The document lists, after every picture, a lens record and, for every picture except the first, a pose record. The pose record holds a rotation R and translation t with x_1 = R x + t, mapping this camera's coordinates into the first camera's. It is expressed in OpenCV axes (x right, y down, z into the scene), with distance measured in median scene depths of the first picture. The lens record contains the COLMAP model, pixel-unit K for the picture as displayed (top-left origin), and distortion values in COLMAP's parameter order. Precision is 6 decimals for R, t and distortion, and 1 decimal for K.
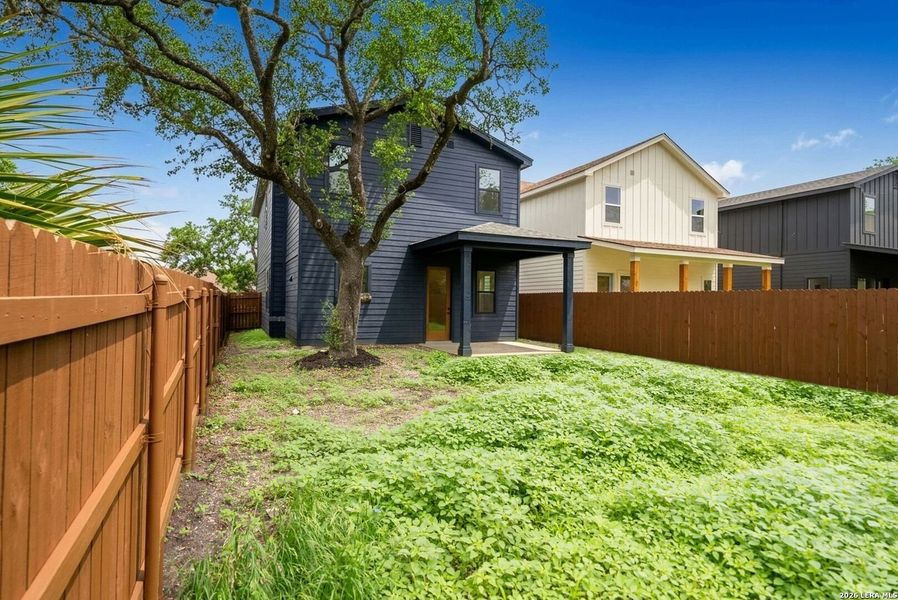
lens RADIAL K [[456.3, 0, 449.0], [0, 456.3, 297.0], [0, 0, 1]] dist [0.005103, 0.000312]
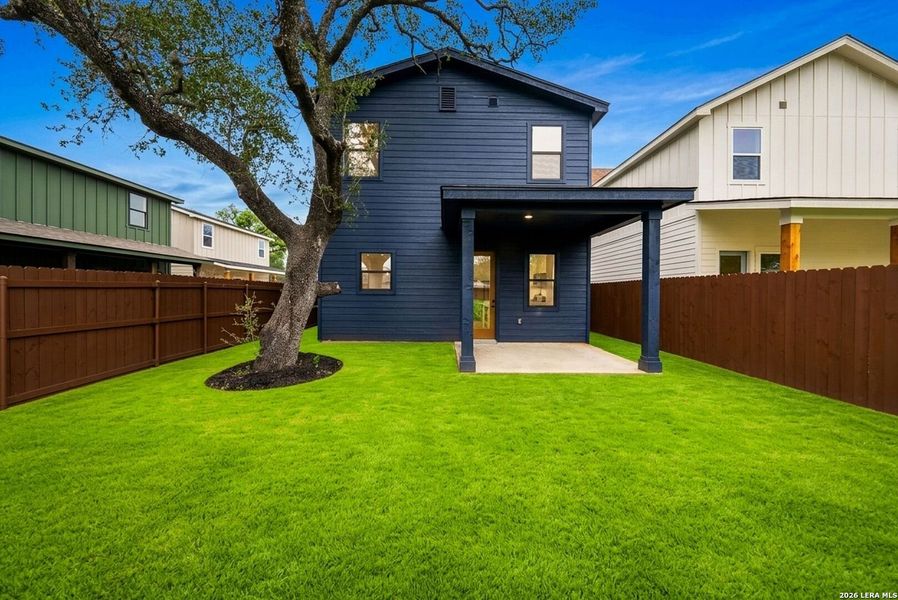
lens RADIAL K [[311.5, 0, 450.1], [0, 311.5, 295.9], [0, 0, 1]] dist [-0.018422, 0.000003]
pose [[0.903806, 0.002908, -0.427933, 0.165757], [0.008222, 0.999674, 0.024158, 0.001442], [0.427864, -0.025352, 0.903488, 0.422802]]
